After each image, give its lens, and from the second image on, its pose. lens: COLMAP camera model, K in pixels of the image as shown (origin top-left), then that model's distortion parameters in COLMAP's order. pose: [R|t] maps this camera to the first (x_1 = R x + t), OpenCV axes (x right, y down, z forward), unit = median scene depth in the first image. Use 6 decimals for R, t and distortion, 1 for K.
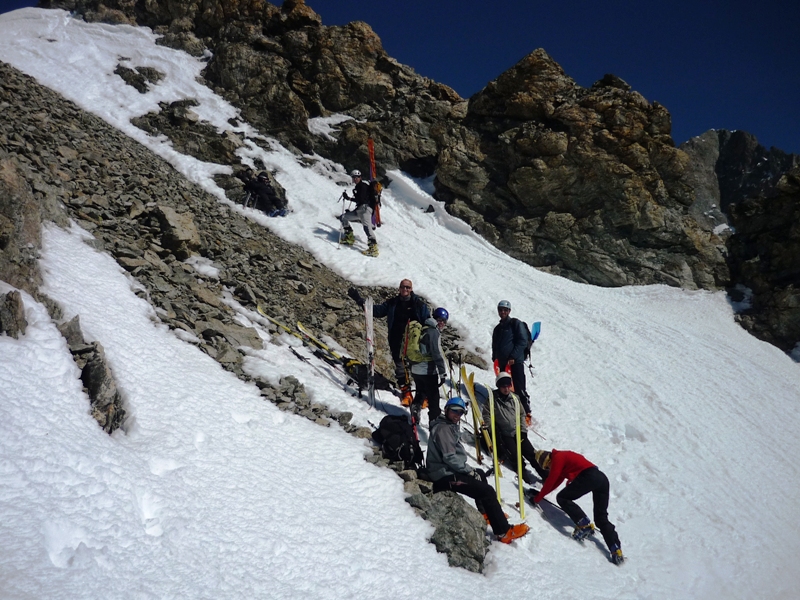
lens RADIAL K [[802.5, 0, 400.5], [0, 802.5, 294.0], [0, 0, 1]] dist [-0.042543, 0.000000]
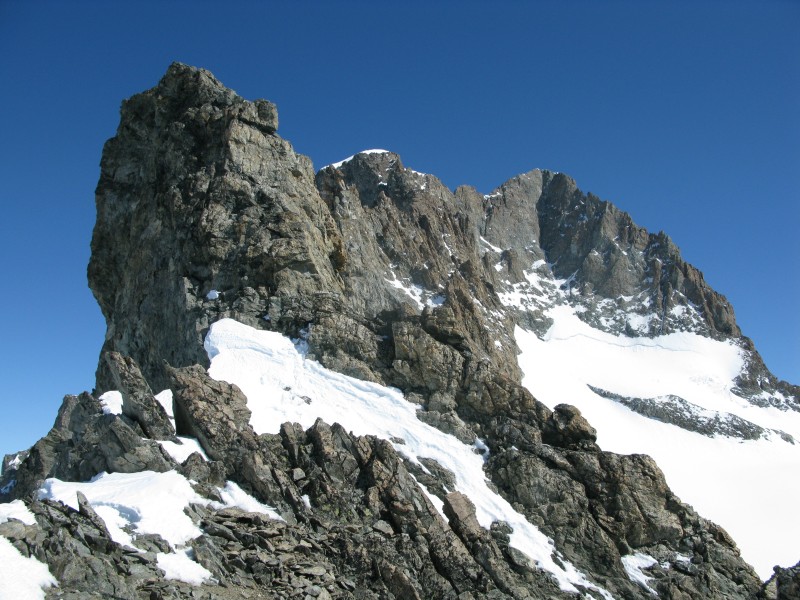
lens RADIAL K [[807.3, 0, 421.7], [0, 807.3, 300.0], [0, 0, 1]] dist [-0.107056, 0.000000]
pose [[0.963545, 0.077290, 0.256139, -0.660588], [-0.078626, 0.996891, -0.005037, -0.523353], [-0.255732, -0.015286, 0.966627, -0.024262]]
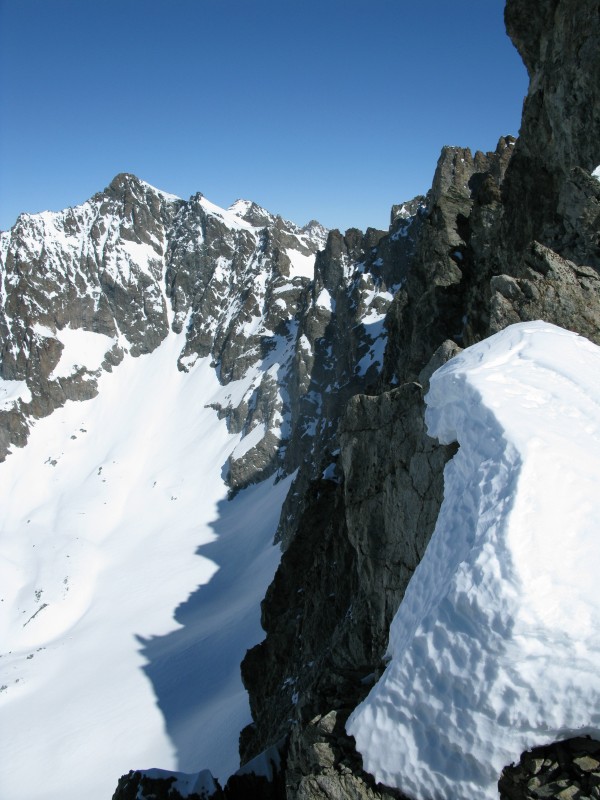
lens RADIAL K [[807.3, 0, 301.7], [0, 807.3, 392.7], [0, 0, 1]] dist [-0.107056, 0.000000]
pose [[0.949091, 0.090691, -0.301664, -0.792910], [0.046308, 0.907084, 0.418396, -0.527186], [0.311579, -0.411065, 0.856705, 0.118019]]
